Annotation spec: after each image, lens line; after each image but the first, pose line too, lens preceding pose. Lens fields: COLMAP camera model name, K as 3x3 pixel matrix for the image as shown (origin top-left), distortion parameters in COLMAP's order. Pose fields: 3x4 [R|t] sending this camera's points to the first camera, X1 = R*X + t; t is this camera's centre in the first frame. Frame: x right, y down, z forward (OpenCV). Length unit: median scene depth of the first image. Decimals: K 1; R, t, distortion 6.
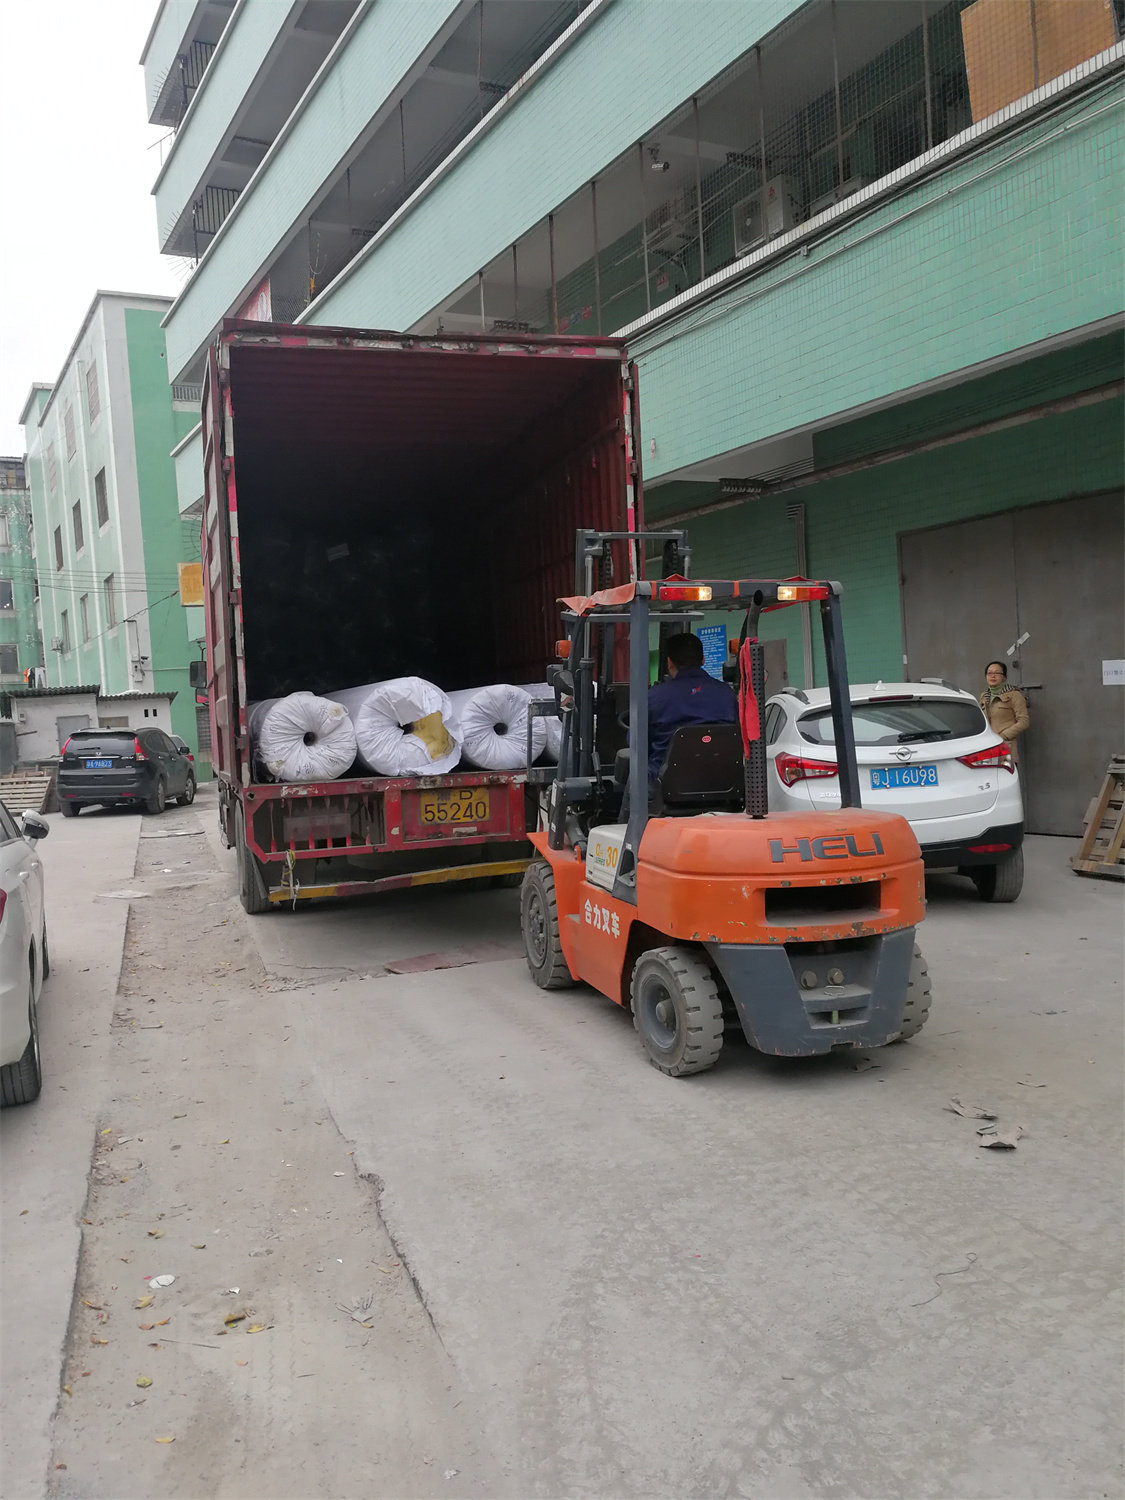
lens RADIAL K [[1181.6, 0, 595.2], [0, 1181.6, 775.5], [0, 0, 1]] dist [-0.000596, 0.001994]
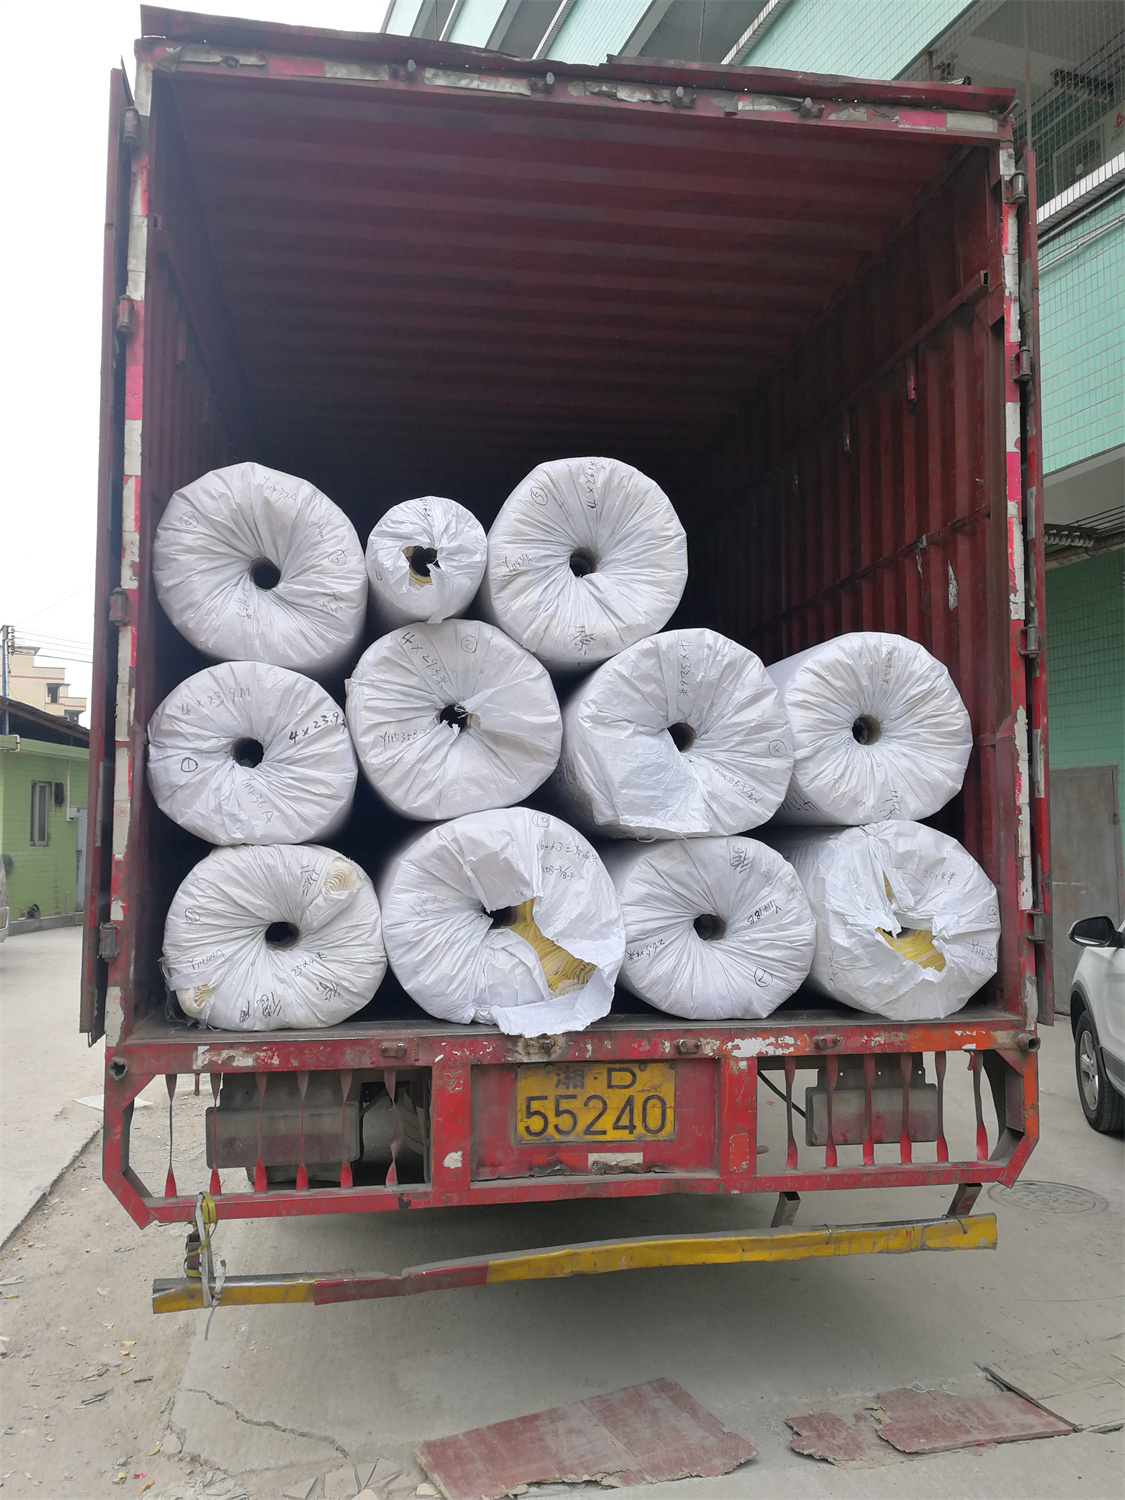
lens RADIAL K [[1181.6, 0, 595.2], [0, 1181.6, 775.5], [0, 0, 1]] dist [-0.000596, 0.001994]
pose [[0.986863, 0.034663, -0.157799, -0.054238], [-0.051053, 0.993573, -0.101027, -0.049809], [0.153283, 0.107756, 0.982290, 0.559161]]
